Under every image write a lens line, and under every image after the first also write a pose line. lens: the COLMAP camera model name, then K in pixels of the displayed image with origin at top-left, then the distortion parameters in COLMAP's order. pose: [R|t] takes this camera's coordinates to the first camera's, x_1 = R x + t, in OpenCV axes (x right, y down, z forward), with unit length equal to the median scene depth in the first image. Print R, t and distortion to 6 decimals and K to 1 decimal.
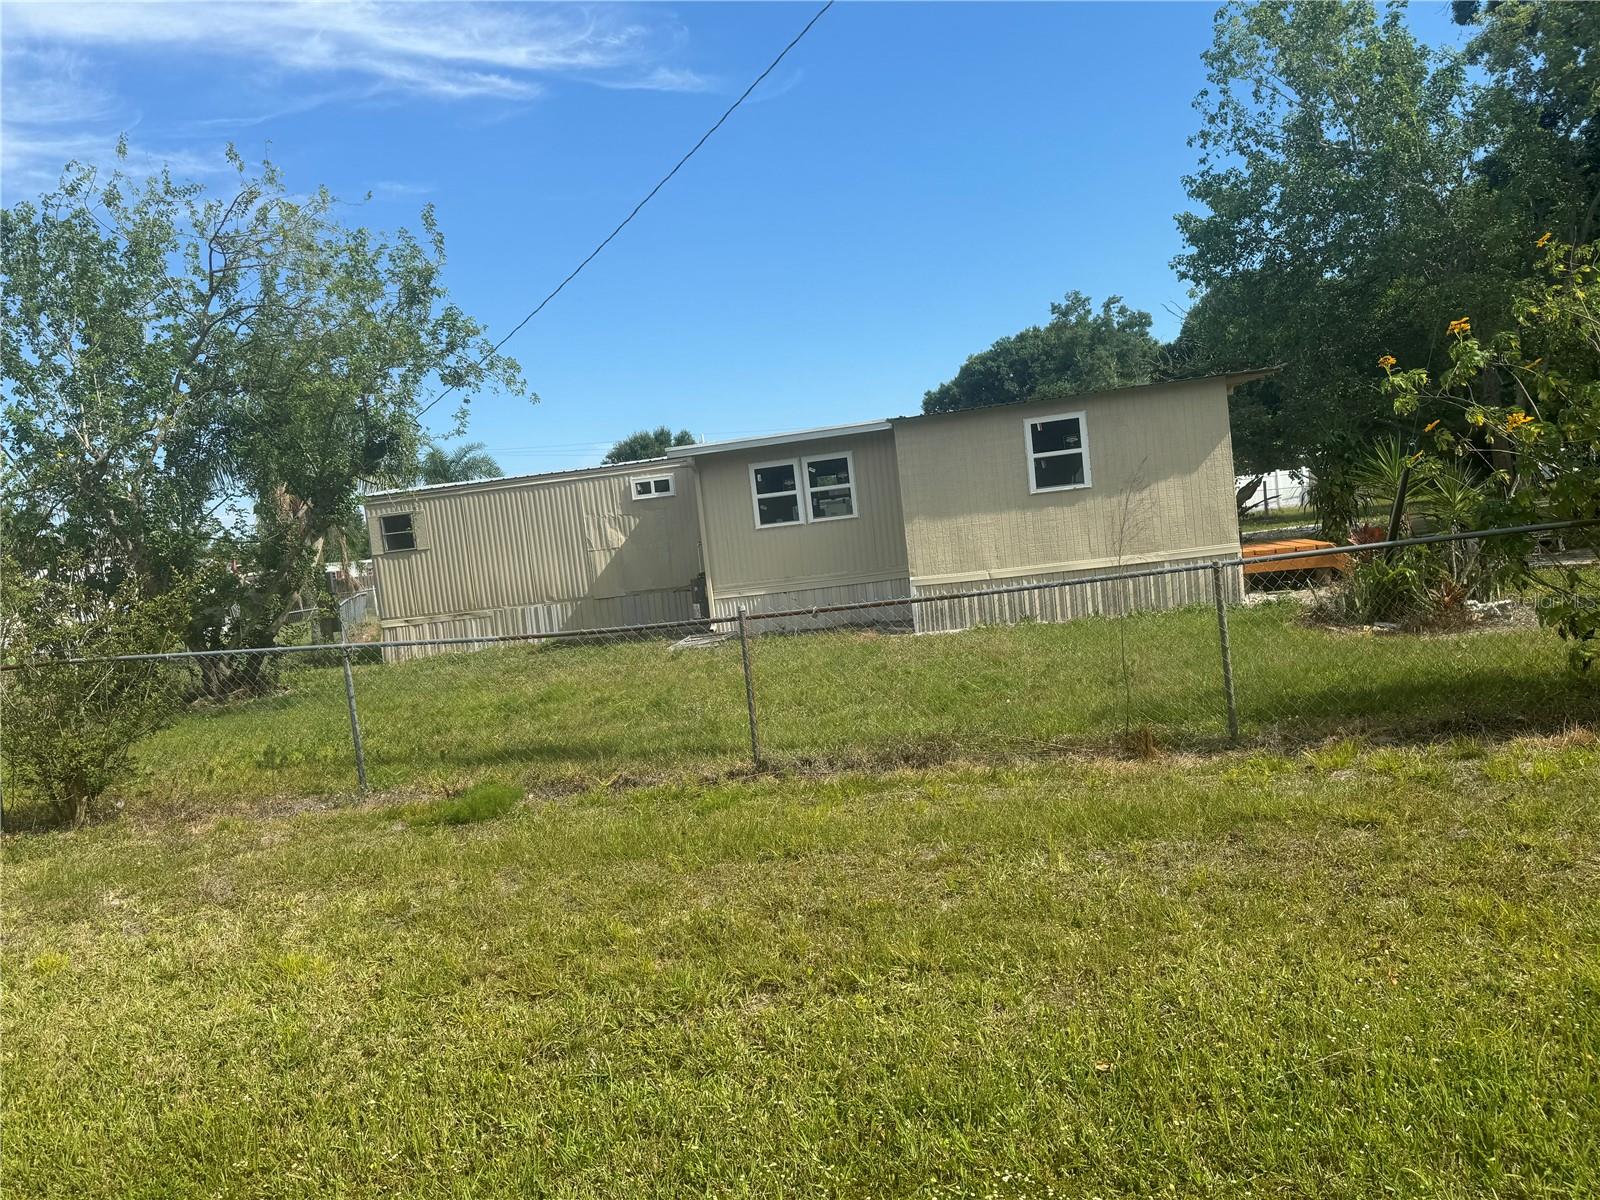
lens RADIAL K [[1165.2, 0, 788.3], [0, 1165.2, 604.2], [0, 0, 1]] dist [0.047695, -0.051988]
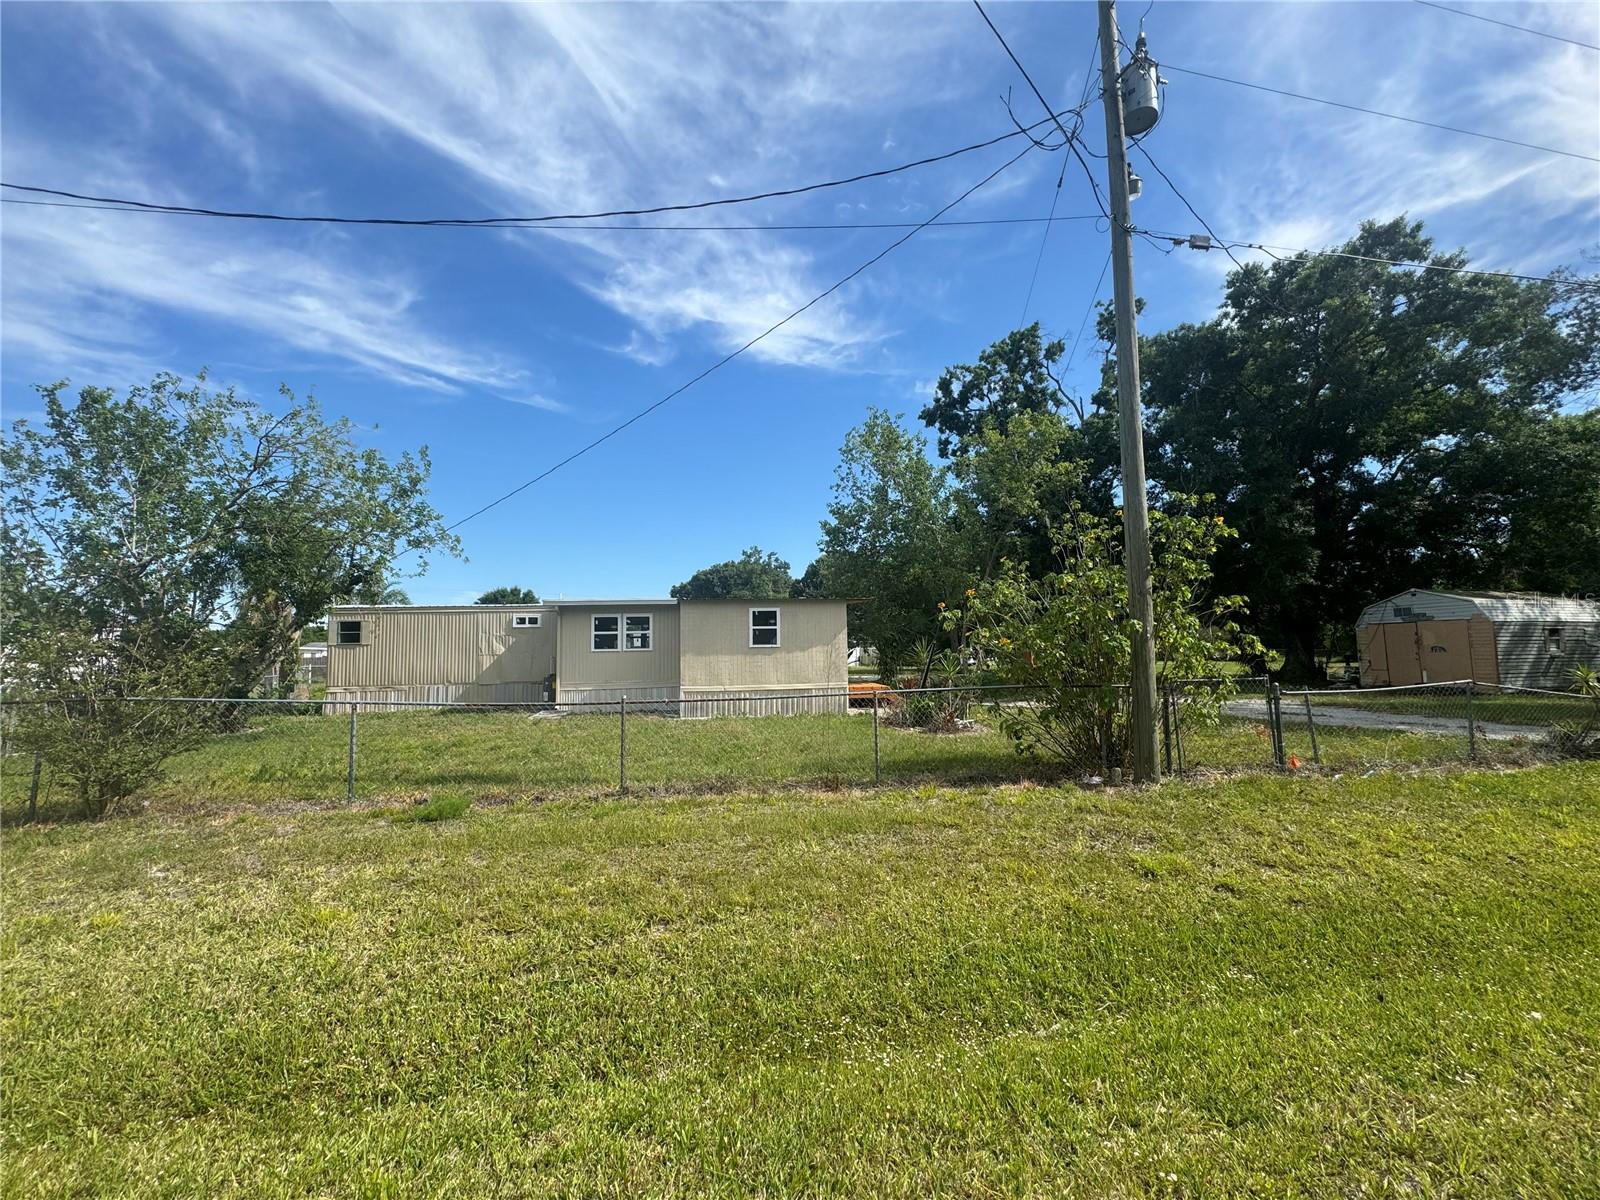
lens RADIAL K [[635.9, 0, 789.8], [0, 635.9, 593.1], [0, 0, 1]] dist [-0.002274, 0.000748]
pose [[0.943546, 0.125619, 0.306497, -0.074392], [-0.070250, 0.980140, -0.185449, 0.006995], [-0.323706, 0.153448, 0.933632, 0.000878]]
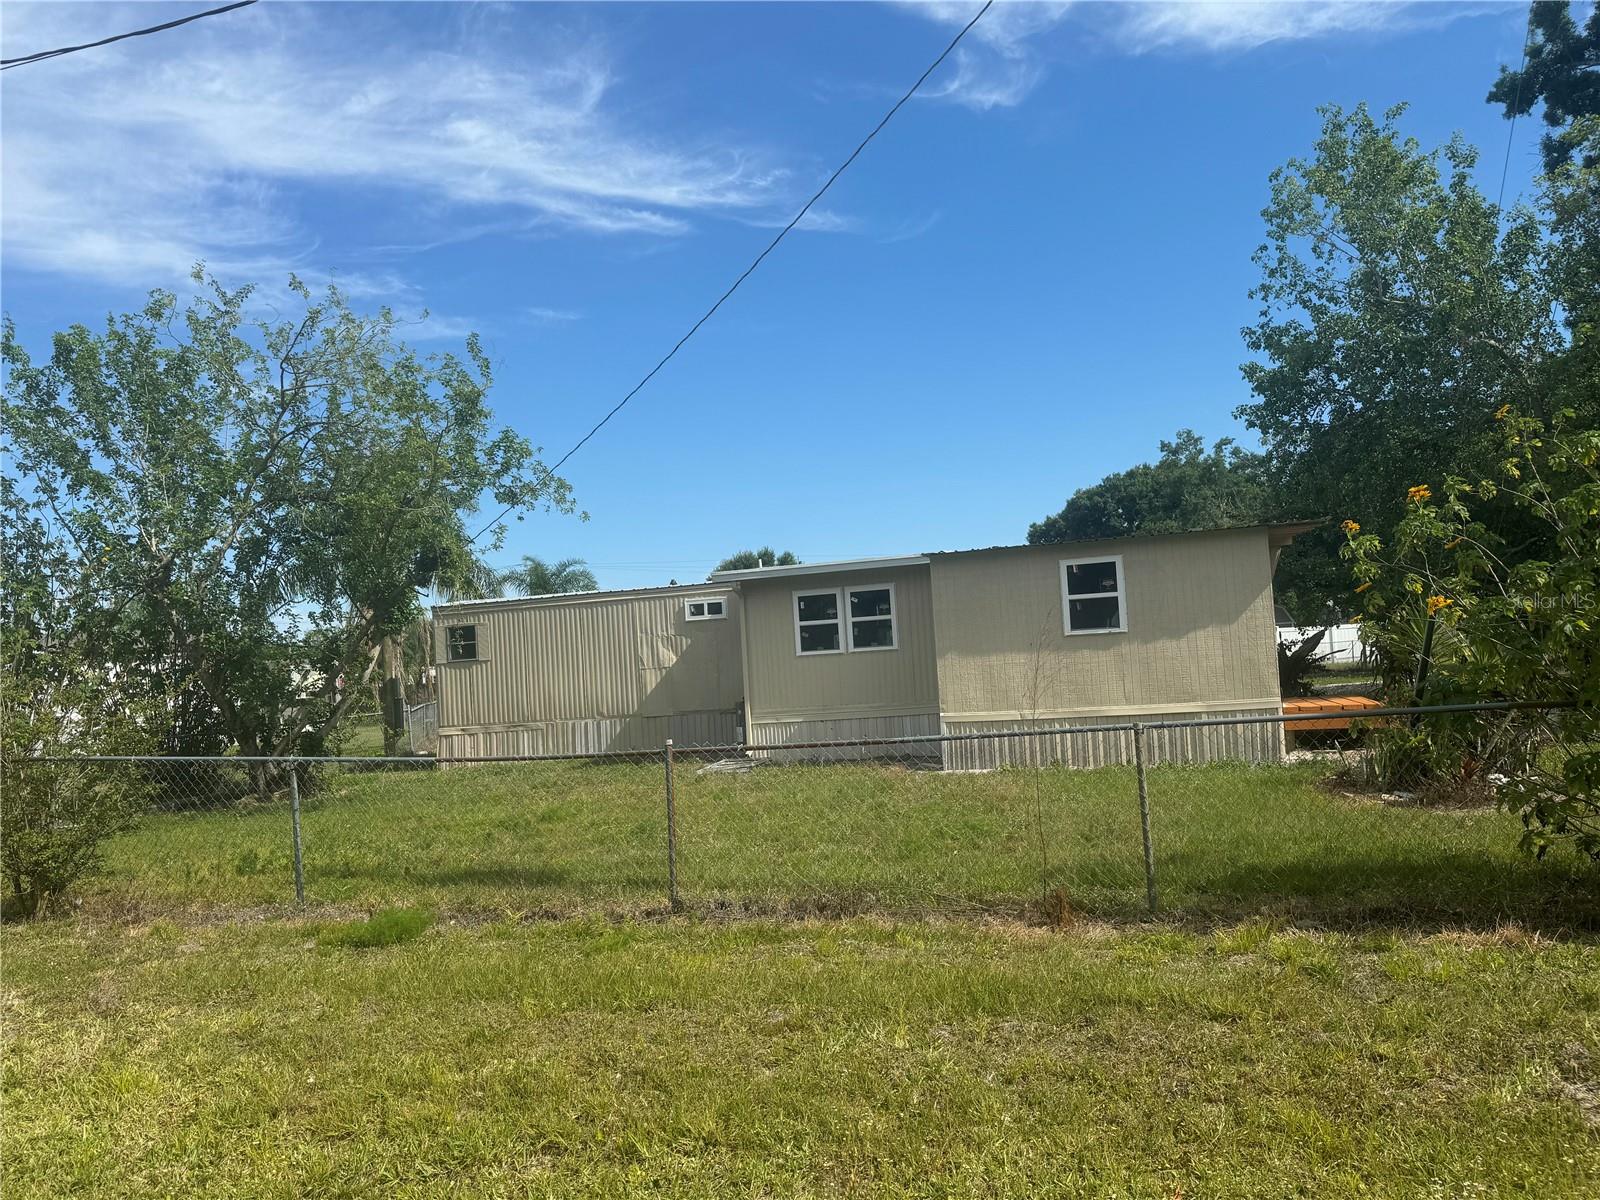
lens RADIAL K [[1165.2, 0, 811.2], [0, 1165.2, 615.9], [0, 0, 1]] dist [0.047695, -0.051988]
pose [[0.995504, 0.047303, -0.082065, 0.100319], [-0.054770, 0.994319, -0.091267, -0.012763], [0.077281, 0.095351, 0.992439, 0.005701]]
